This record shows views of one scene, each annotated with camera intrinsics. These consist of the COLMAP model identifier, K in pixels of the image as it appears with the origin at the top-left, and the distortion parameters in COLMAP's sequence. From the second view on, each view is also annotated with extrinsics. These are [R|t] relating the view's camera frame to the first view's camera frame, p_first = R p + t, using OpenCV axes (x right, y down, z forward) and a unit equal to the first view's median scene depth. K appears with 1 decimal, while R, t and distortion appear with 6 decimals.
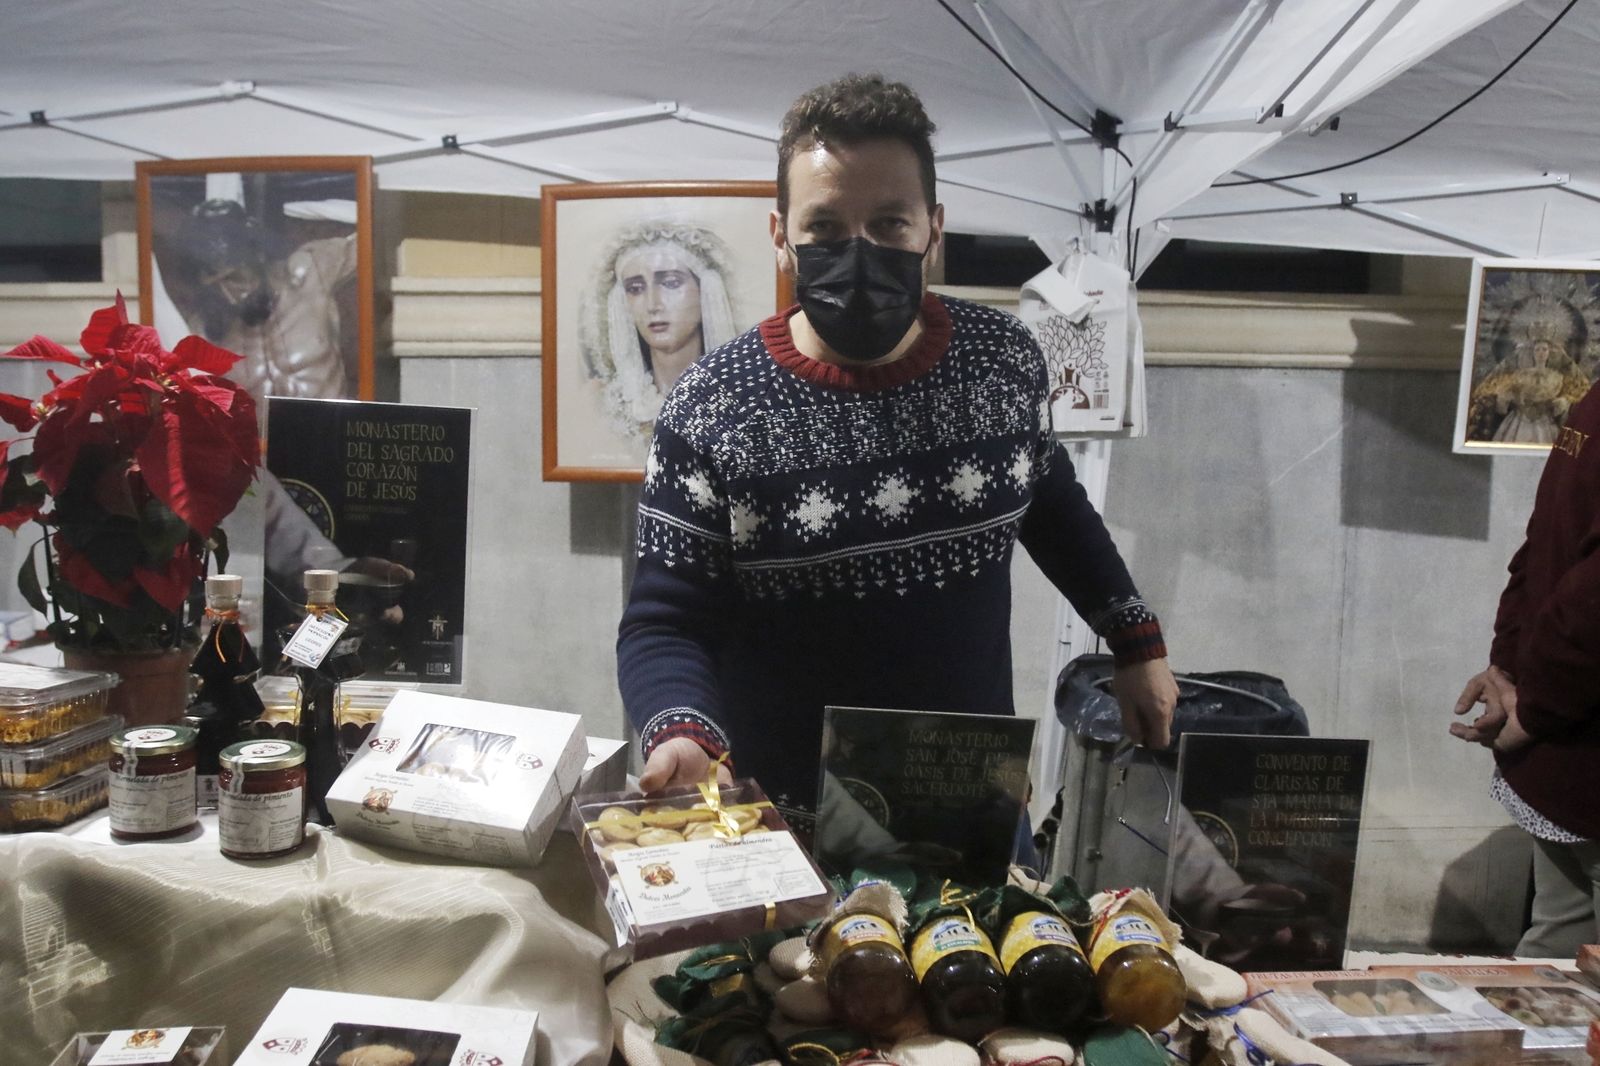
lens RADIAL K [[1159.6, 0, 804.5], [0, 1159.6, 541.2], [0, 0, 1]] dist [-0.084273, 0.040585]
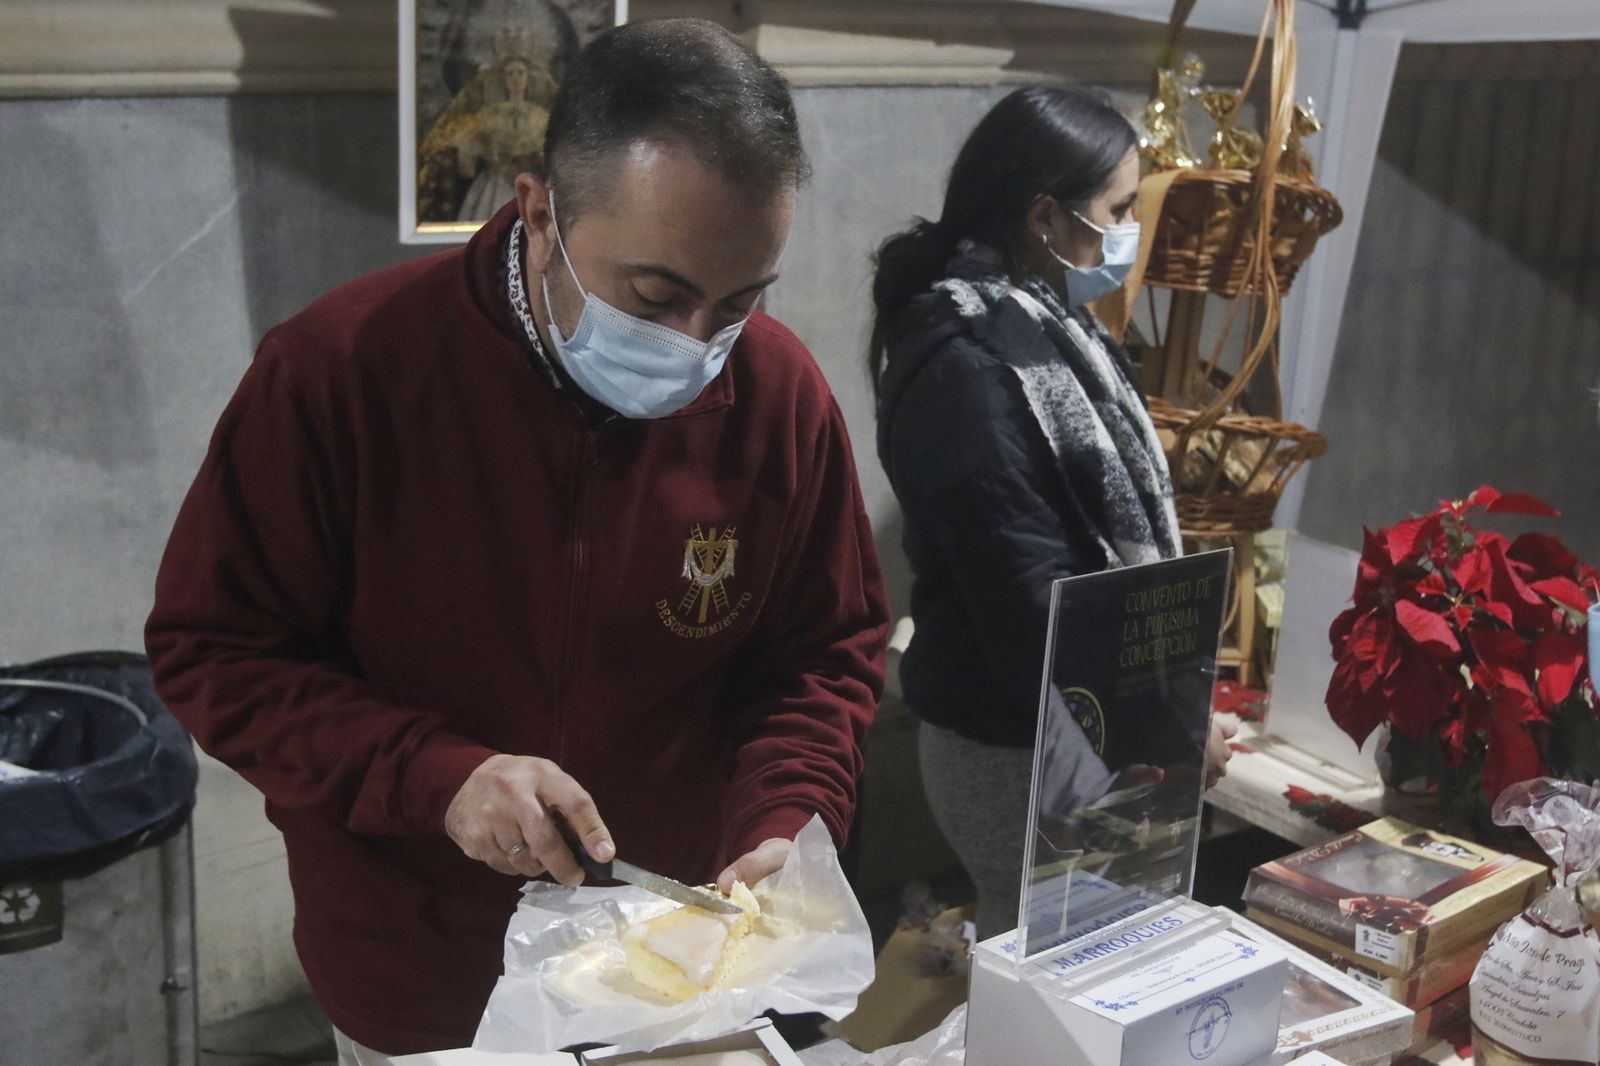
lens RADIAL K [[1781.2, 0, 800.0], [0, 1781.2, 533.0], [0, 0, 1]] dist [-0.062023, 0.068891]
pose [[0.804245, -0.161567, 0.571915, 0.170476], [0.054888, 0.978416, 0.199220, -0.105859], [-0.591758, -0.128831, 0.795754, 0.079325]]
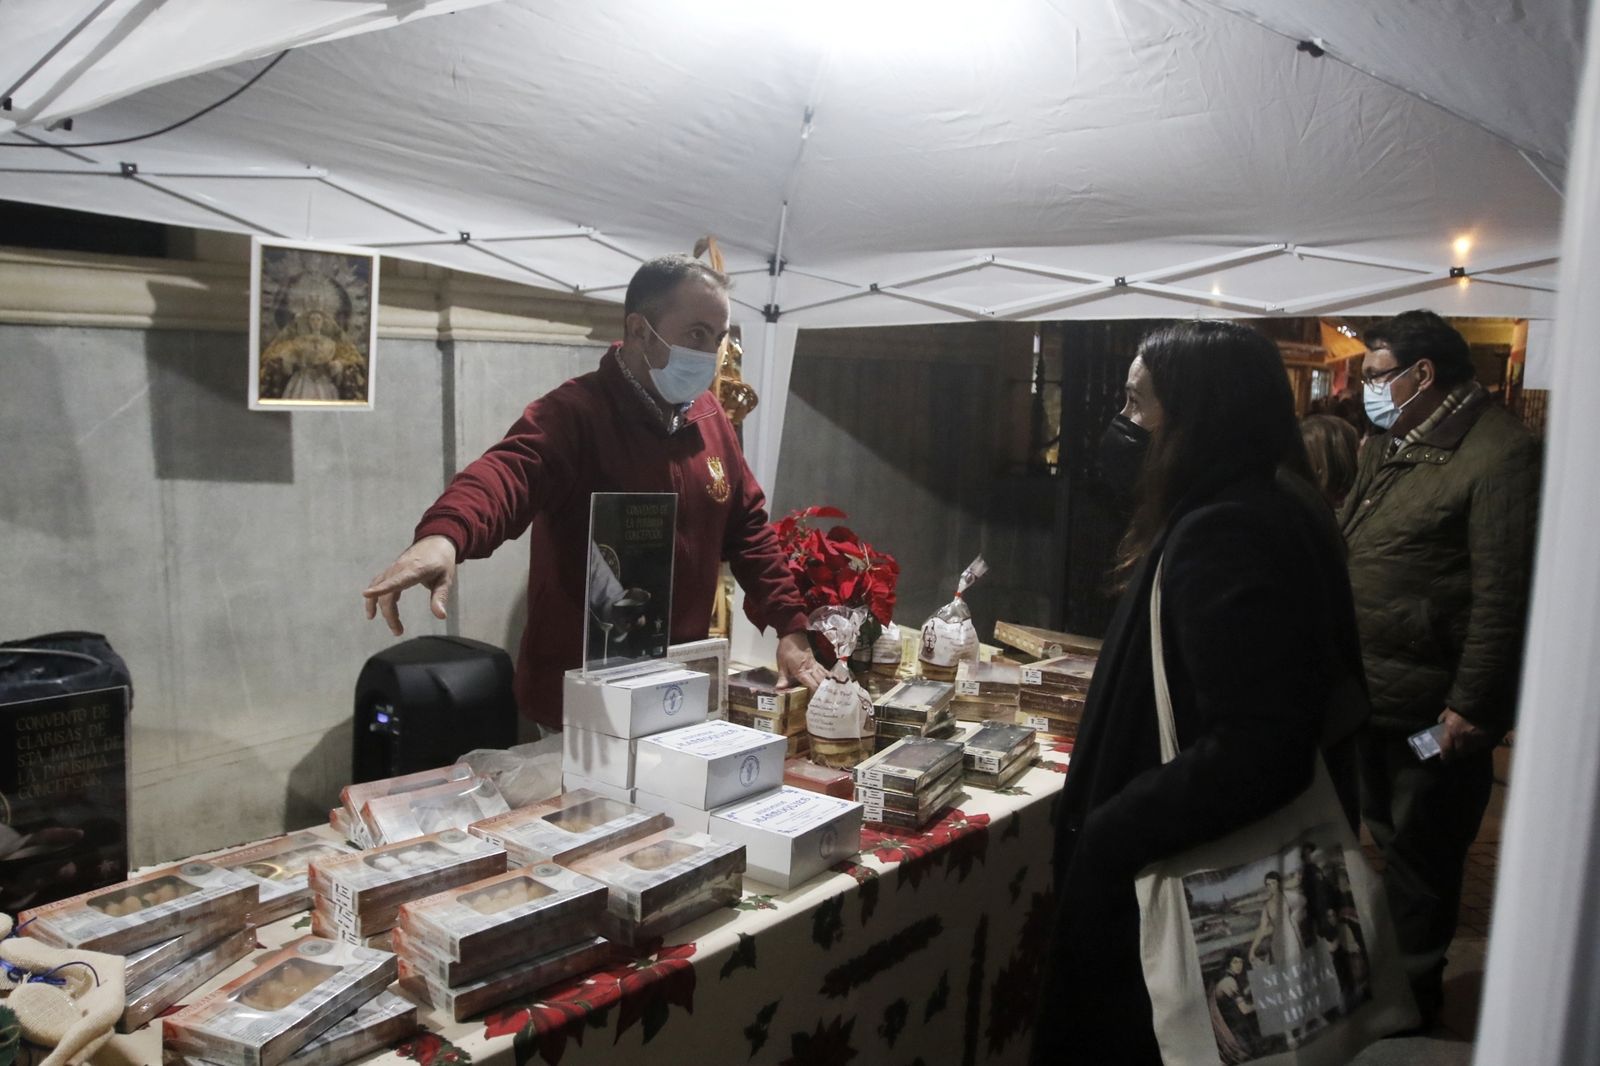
lens RADIAL K [[1159.6, 0, 804.5], [0, 1159.6, 541.2], [0, 0, 1]] dist [-0.084273, 0.040585]
pose [[0.610861, -0.104604, 0.784797, 0.012071], [0.055517, 0.994453, 0.089336, -0.018912], [-0.789789, -0.011002, 0.613280, -0.126485]]
